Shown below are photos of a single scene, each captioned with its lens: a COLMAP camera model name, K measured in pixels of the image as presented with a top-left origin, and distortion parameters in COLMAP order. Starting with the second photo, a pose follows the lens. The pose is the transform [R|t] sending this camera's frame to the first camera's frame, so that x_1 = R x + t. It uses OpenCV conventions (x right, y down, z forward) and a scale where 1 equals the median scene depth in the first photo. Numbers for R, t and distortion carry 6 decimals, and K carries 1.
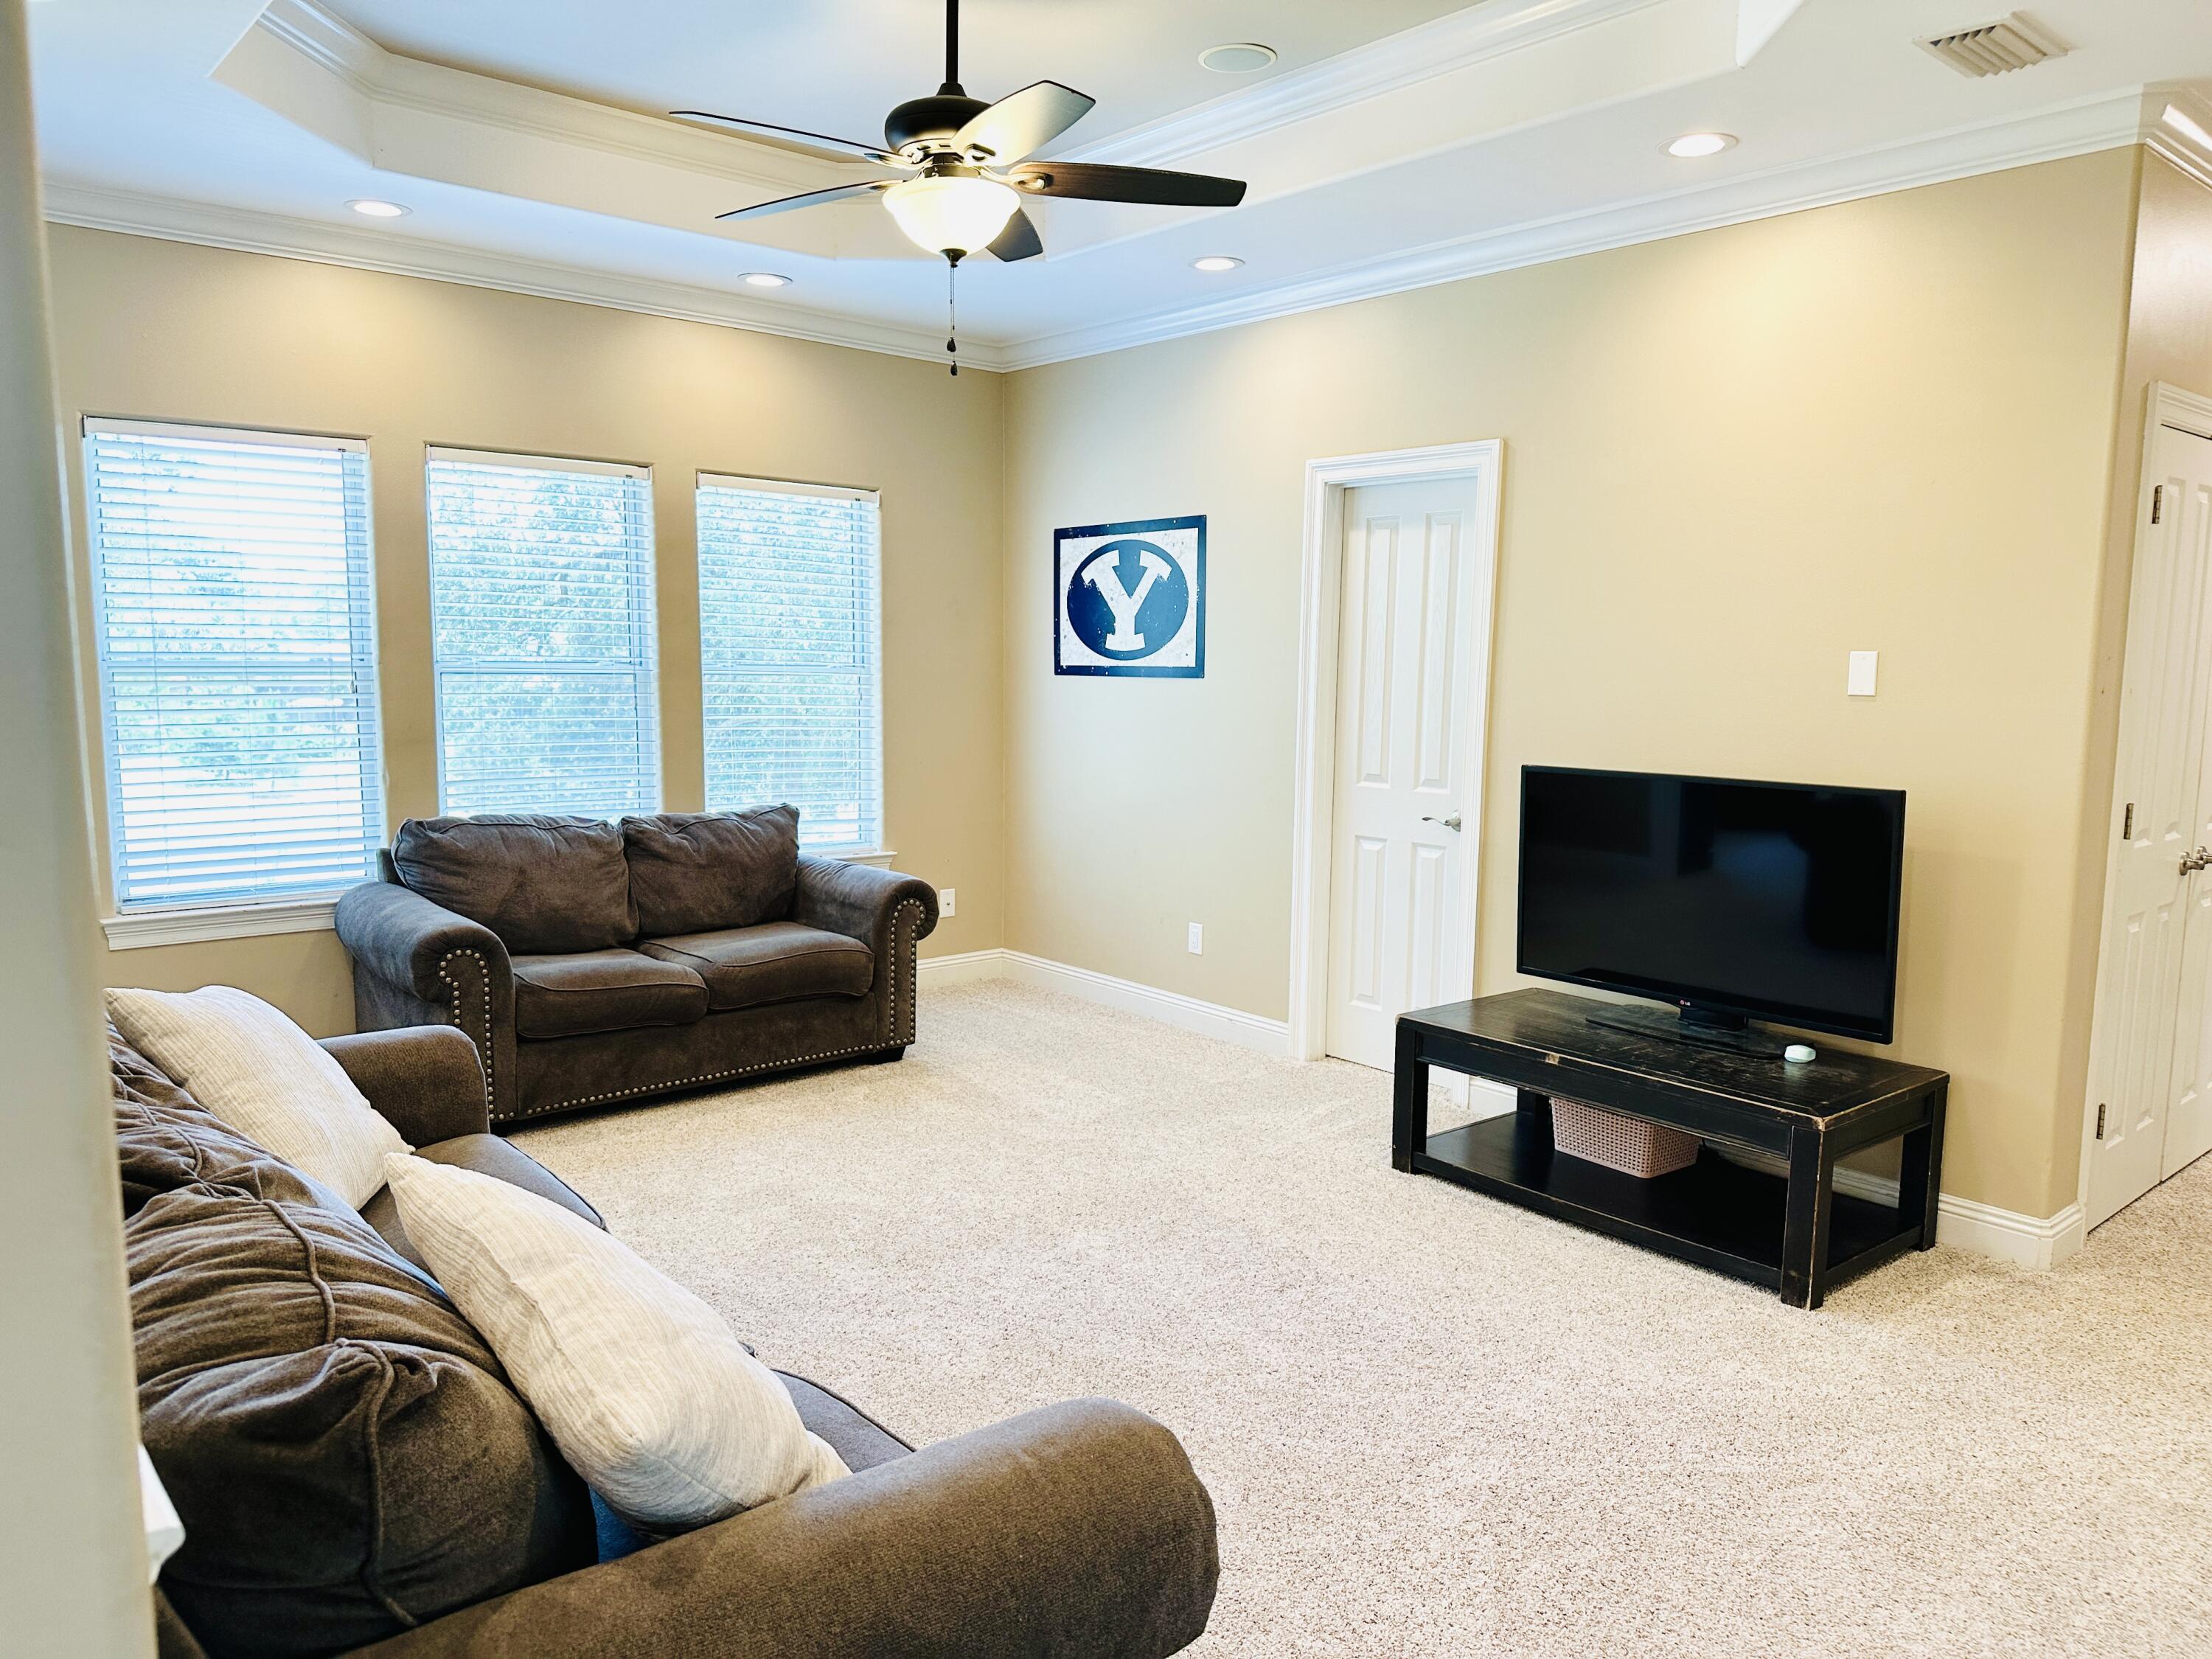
lens RADIAL K [[1557.5, 0, 1105.3], [0, 1557.5, 844.8], [0, 0, 1]] dist [0.073572, -0.079606]
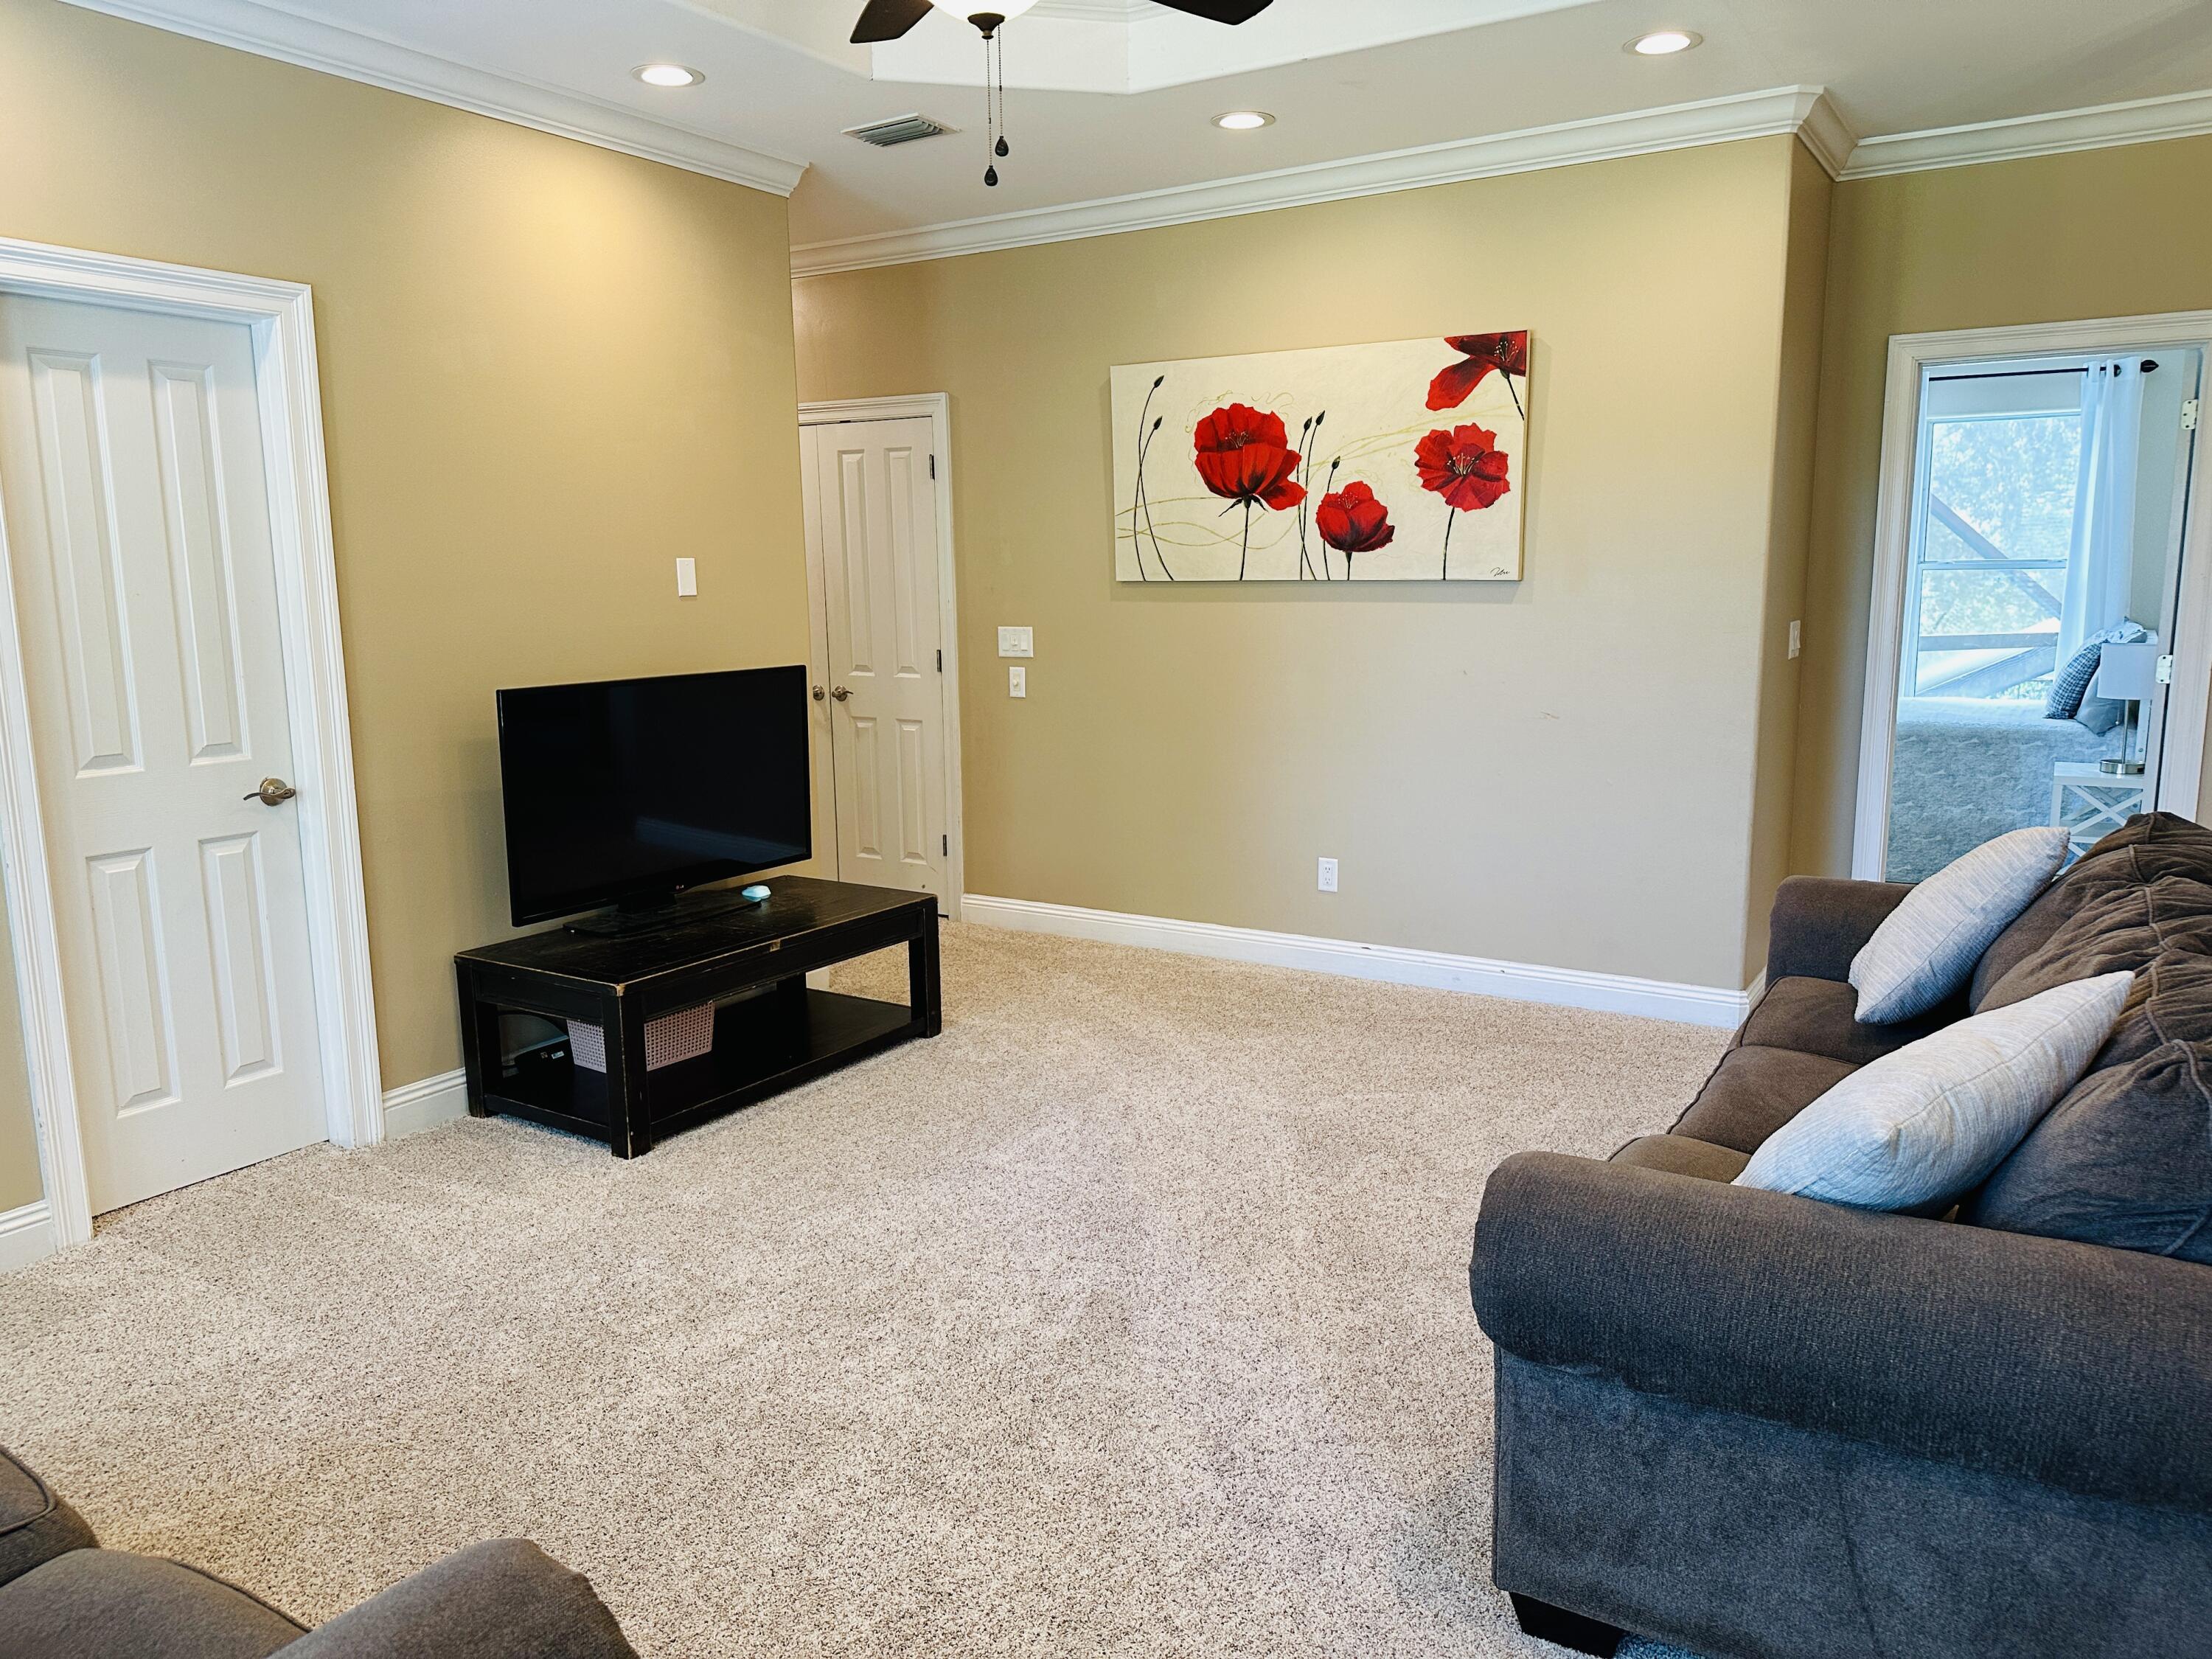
lens RADIAL K [[1557.5, 0, 1105.3], [0, 1557.5, 844.8], [0, 0, 1]] dist [0.073572, -0.079606]
pose [[-0.301709, -0.181659, 0.935934, -0.669508], [0.122198, 0.966215, 0.226928, -0.126681], [-0.945537, 0.182836, -0.269317, 0.934183]]
